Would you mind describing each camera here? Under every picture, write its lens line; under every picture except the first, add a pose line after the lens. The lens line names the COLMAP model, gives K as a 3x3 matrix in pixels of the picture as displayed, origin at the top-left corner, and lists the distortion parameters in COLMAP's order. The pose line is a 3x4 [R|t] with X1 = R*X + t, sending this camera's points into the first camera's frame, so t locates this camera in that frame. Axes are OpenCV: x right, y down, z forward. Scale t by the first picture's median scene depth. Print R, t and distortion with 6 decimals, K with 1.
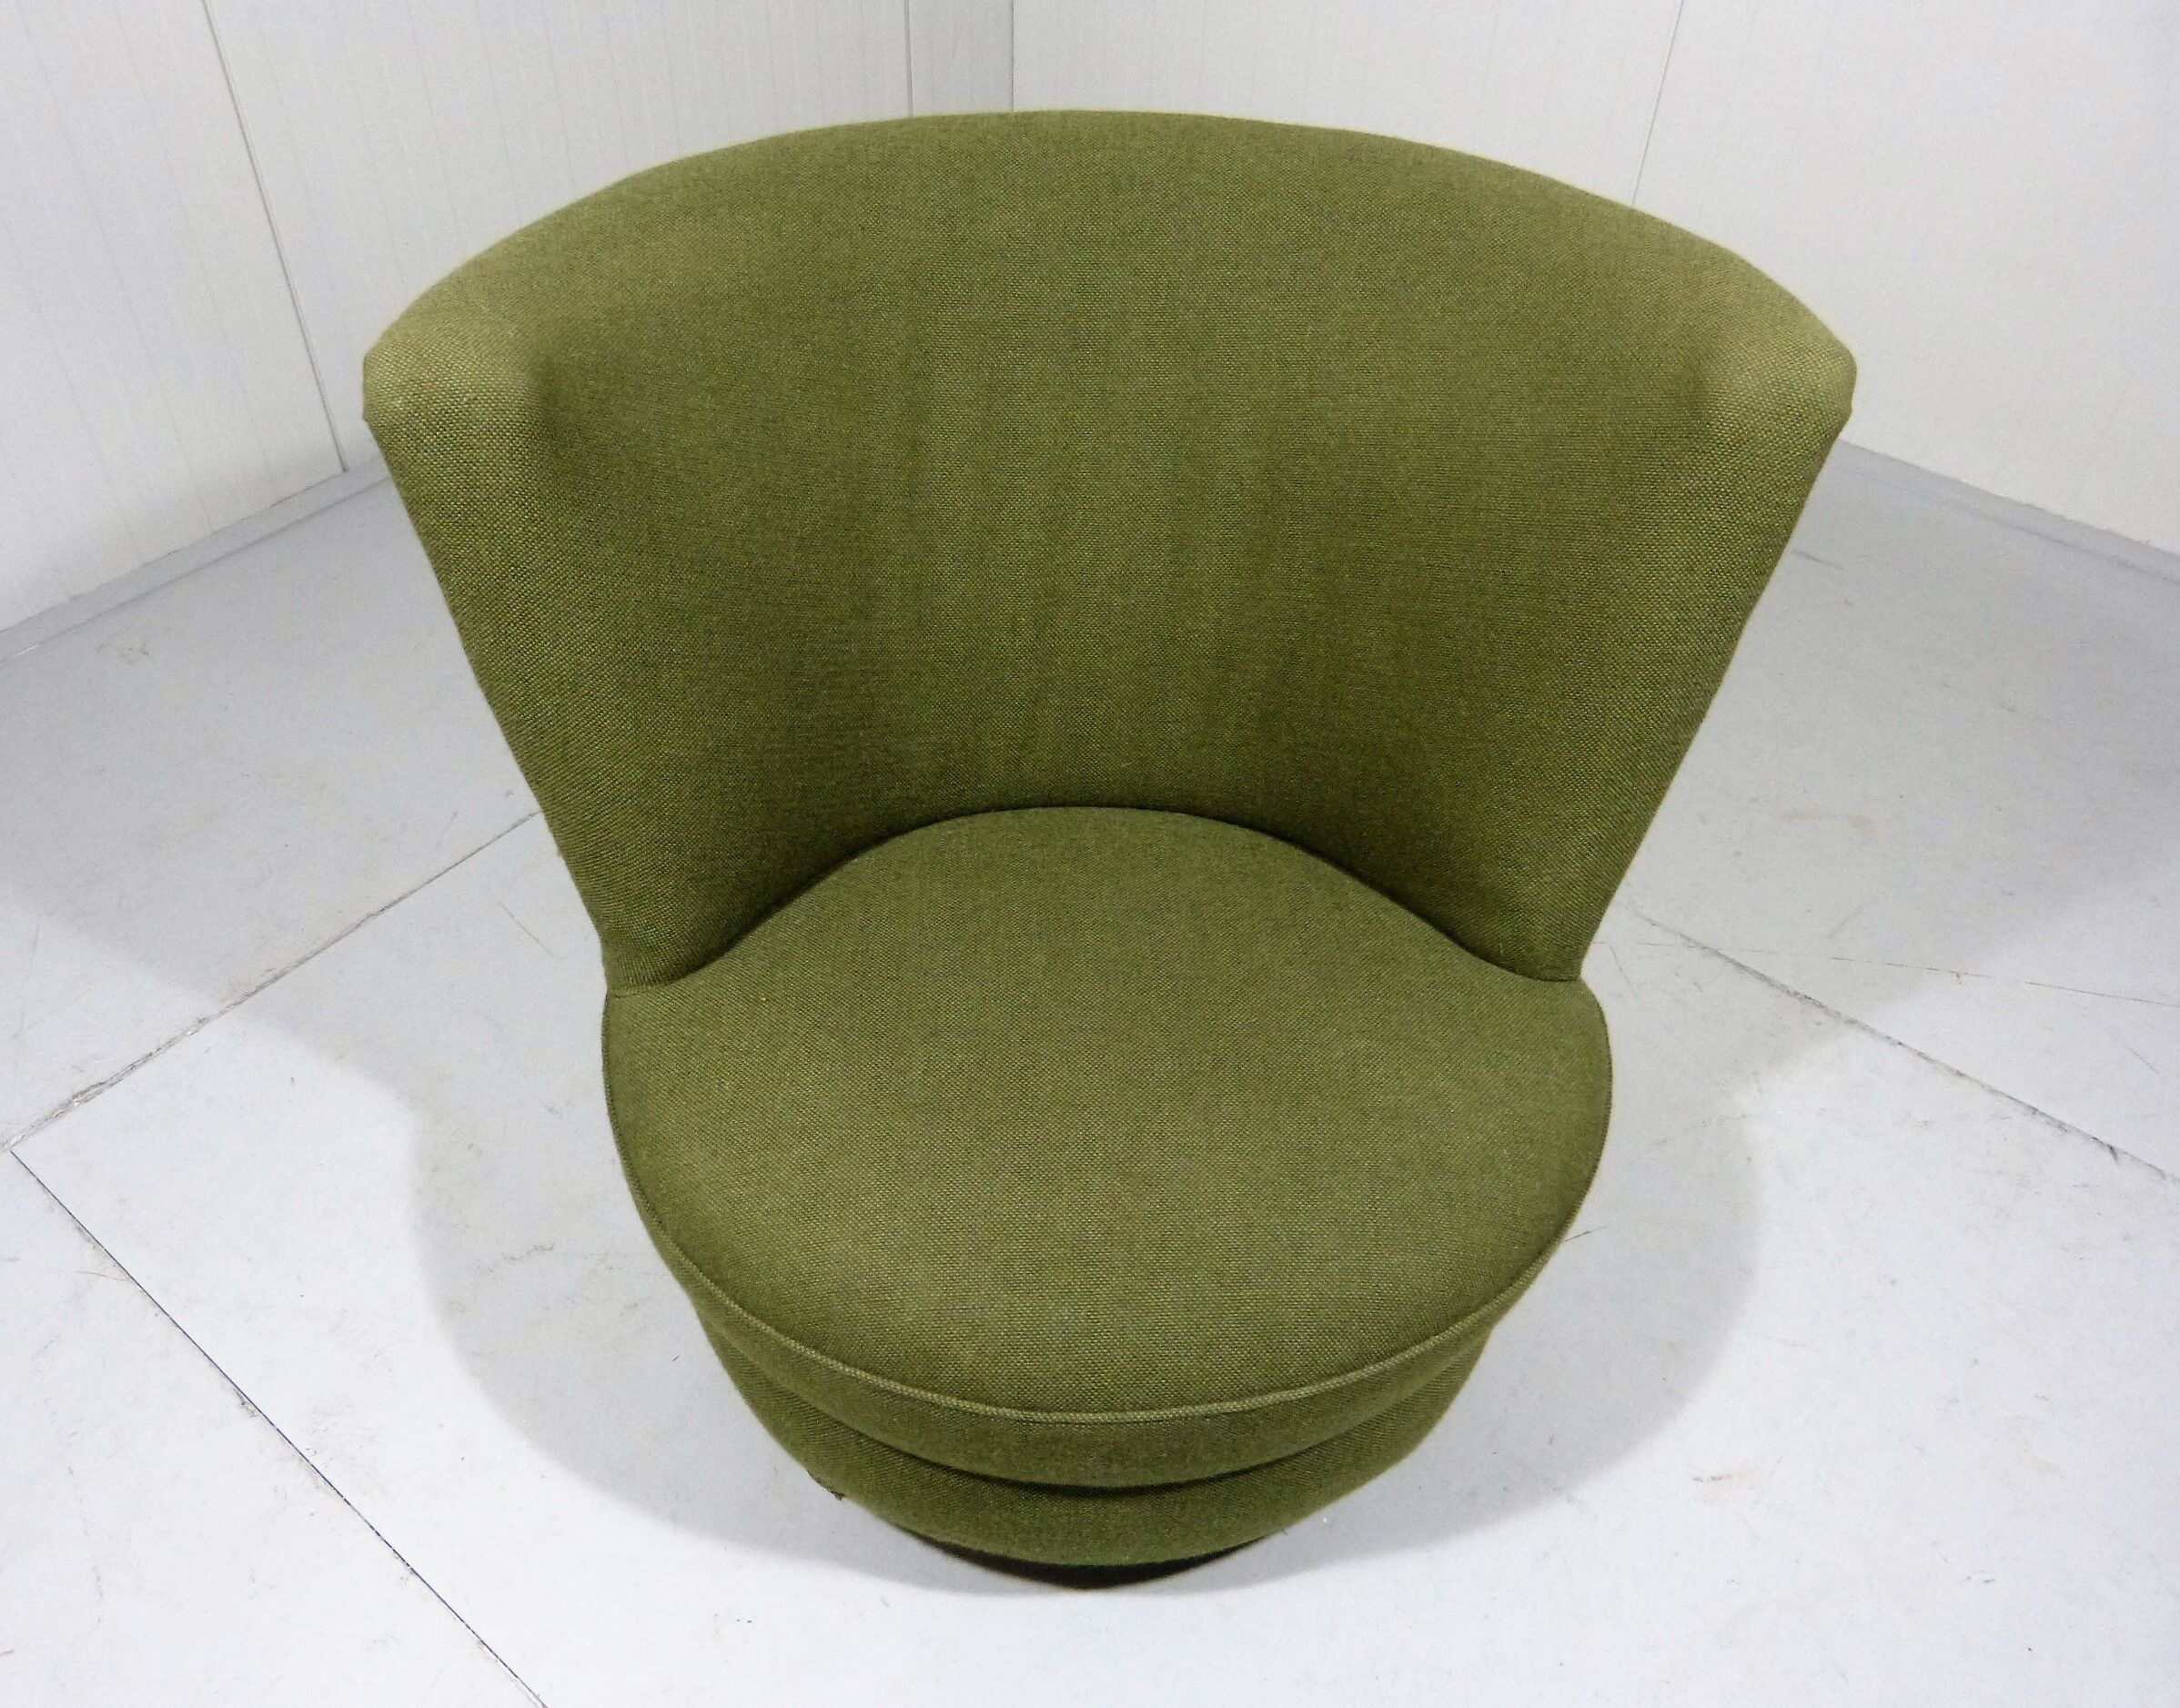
lens RADIAL K [[1741.3, 0, 1037.5], [0, 1741.3, 852.8], [0, 0, 1]] dist [-0.037449, 0.030422]
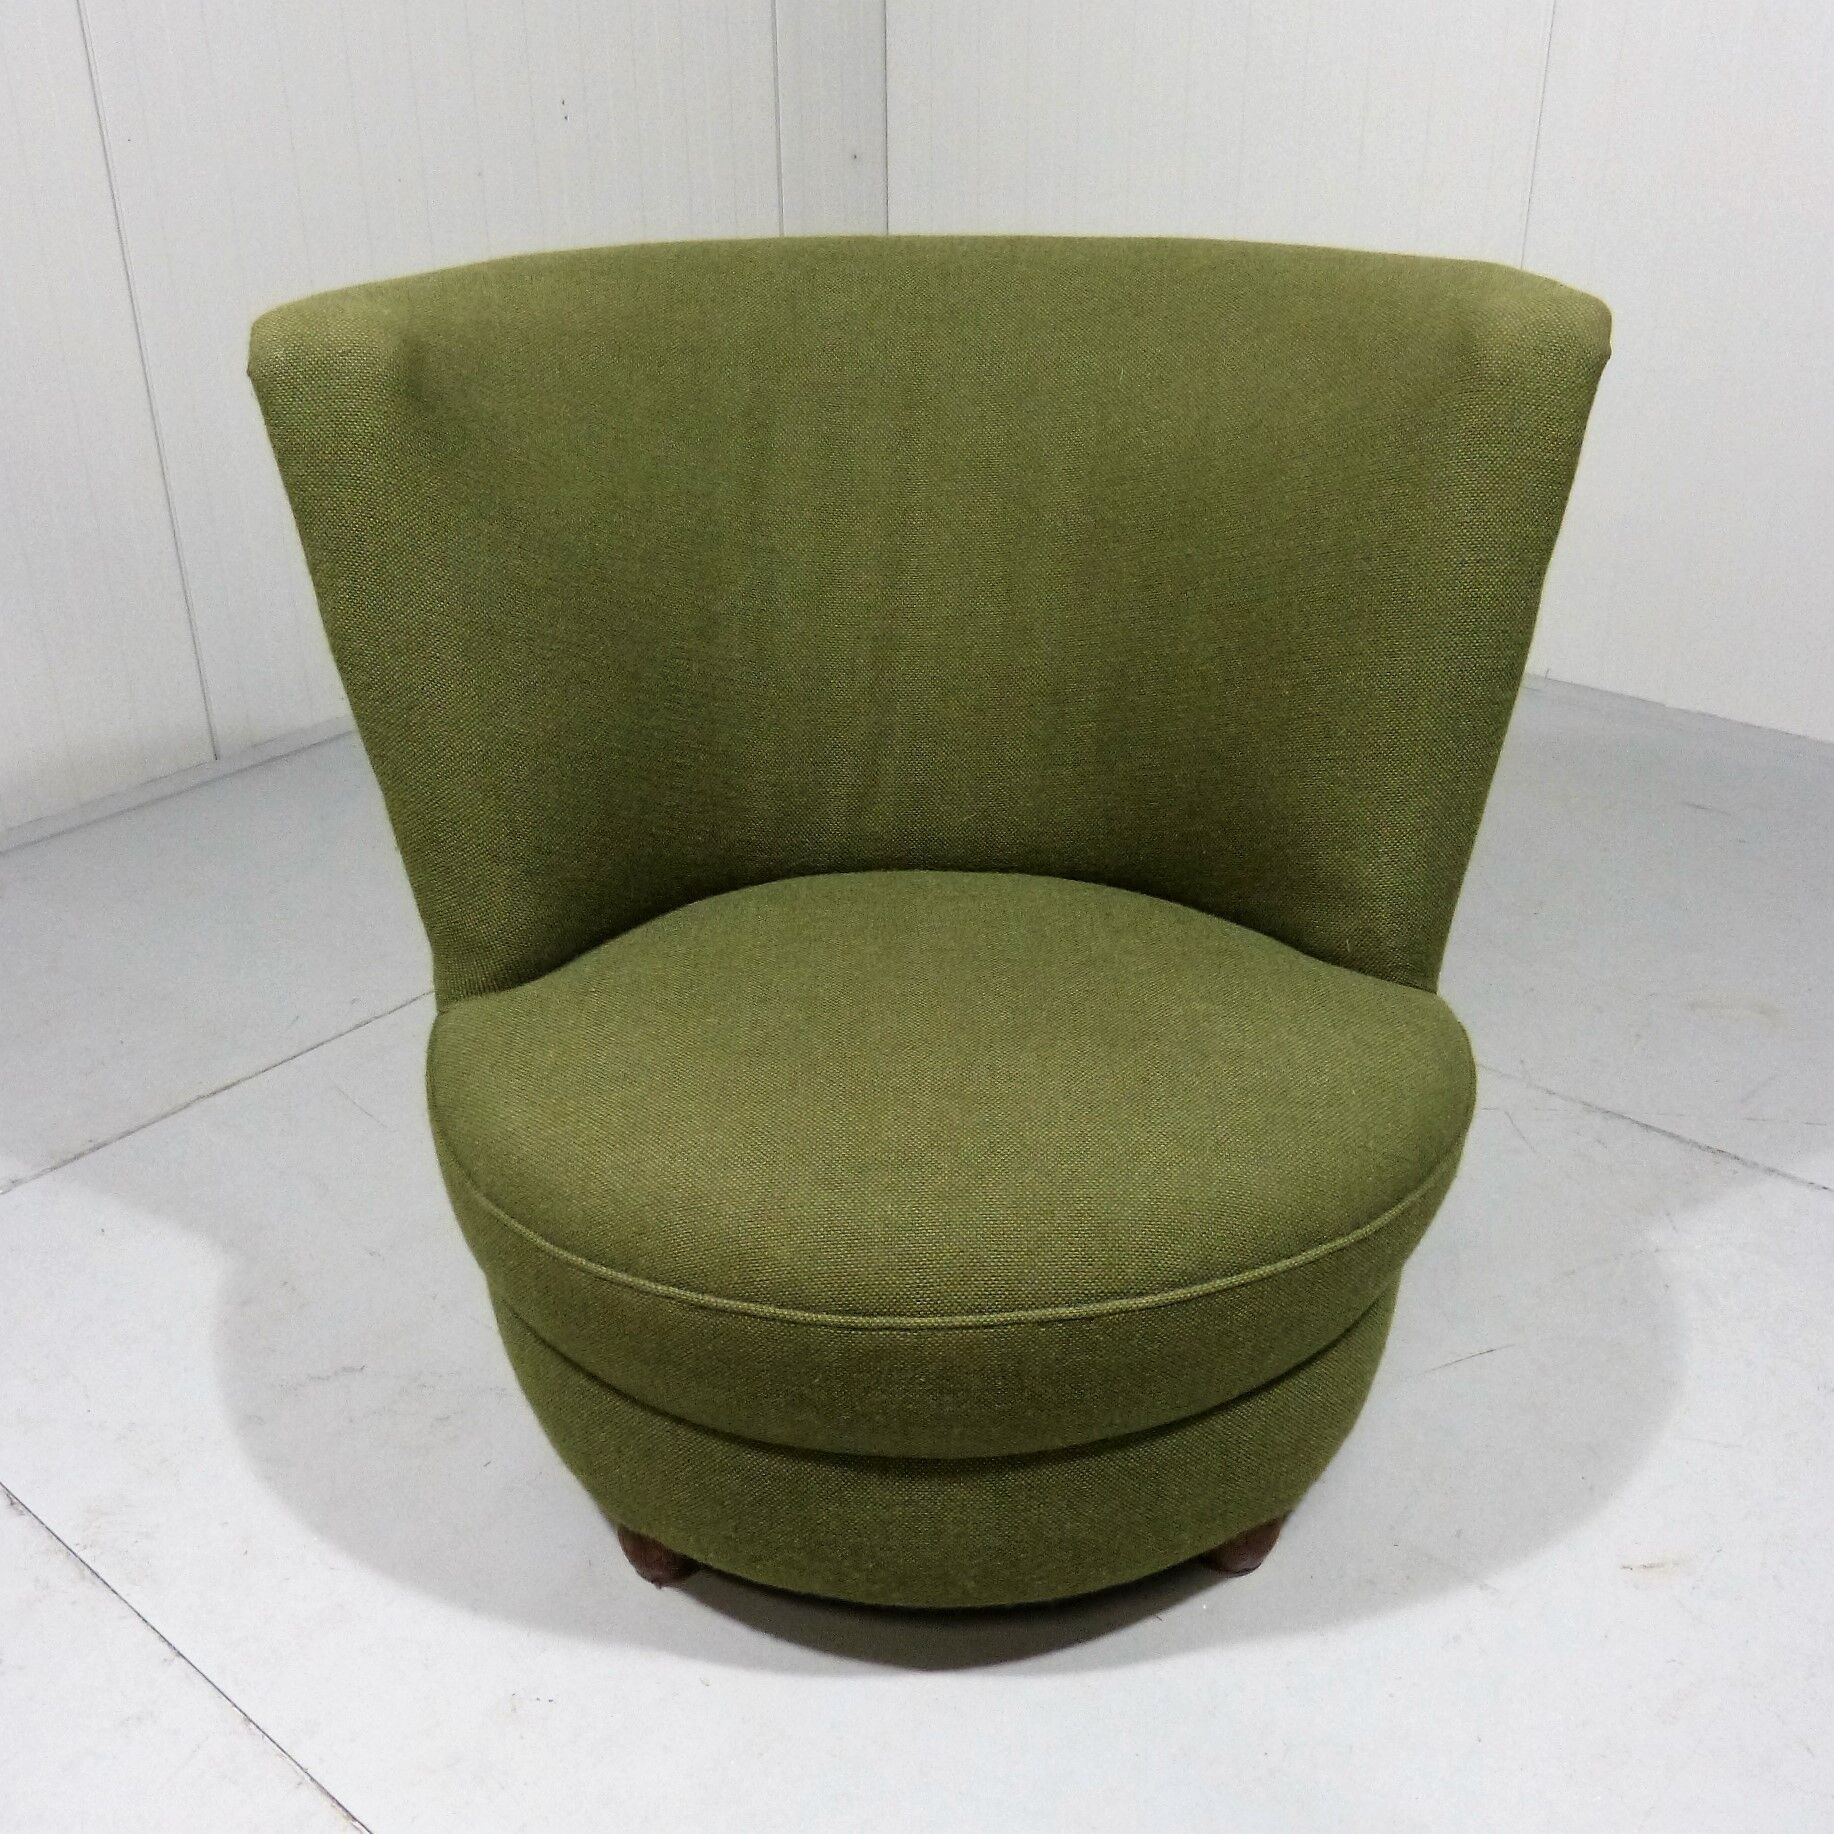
lens RADIAL K [[1909.1, 0, 905.6], [0, 1909.1, 891.8], [0, 0, 1]] dist [-0.028154, 0.005330]
pose [[0.999664, -0.012989, -0.022412, 0.040186], [0.005994, 0.957711, -0.287668, 0.314542], [0.025201, 0.287437, 0.957468, -0.039980]]
